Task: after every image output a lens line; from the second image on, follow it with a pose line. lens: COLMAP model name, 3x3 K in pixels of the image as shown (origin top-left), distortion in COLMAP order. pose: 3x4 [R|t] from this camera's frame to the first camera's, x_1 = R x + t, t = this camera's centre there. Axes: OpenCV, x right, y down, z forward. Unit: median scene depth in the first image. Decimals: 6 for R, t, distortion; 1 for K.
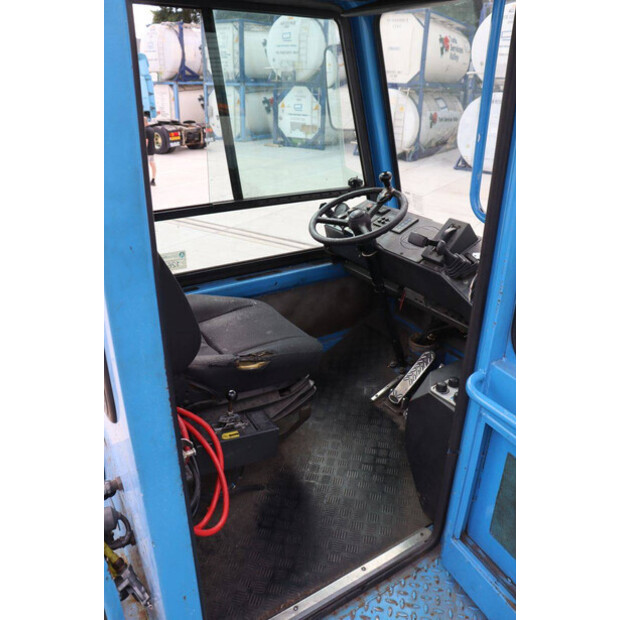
lens RADIAL K [[501.9, 0, 310.0], [0, 501.9, 310.0], [0, 0, 1]] dist [-0.107280, 0.010918]
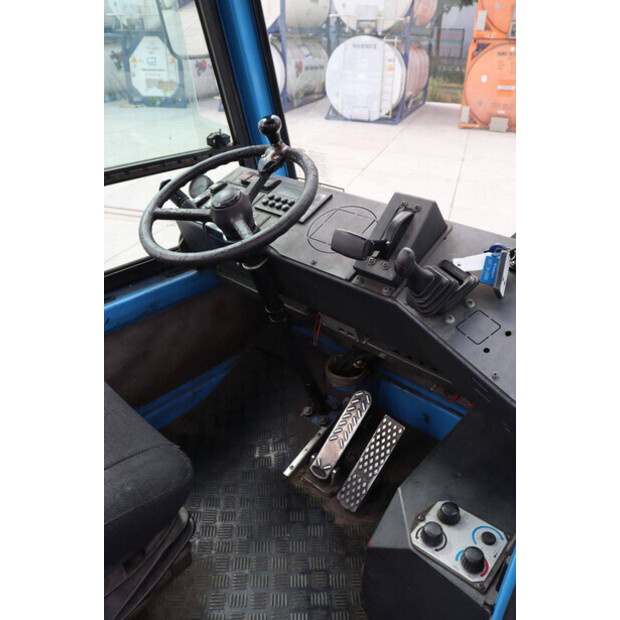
lens RADIAL K [[501.9, 0, 310.0], [0, 501.9, 310.0], [0, 0, 1]] dist [-0.189069, 0.183661]
pose [[0.966969, -0.130895, 0.218719, 0.042243], [0.111934, 0.988971, 0.096995, -0.096827], [-0.229003, -0.069309, 0.970955, 0.383751]]
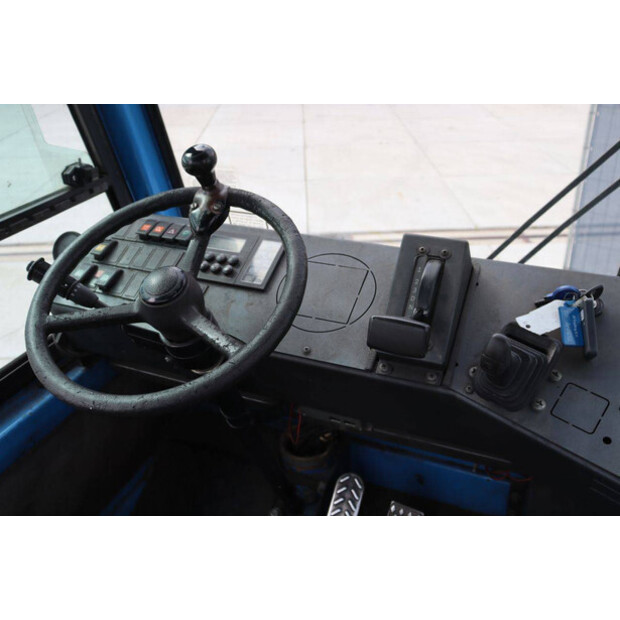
lens RADIAL K [[592.9, 0, 310.0], [0, 592.9, 310.0], [0, 0, 1]] dist [-0.103042, 0.008635]
pose [[0.825232, -0.319907, 0.465458, -0.015440], [0.280356, 0.947443, 0.154118, -0.178846], [-0.490299, 0.003311, 0.871548, 0.502751]]
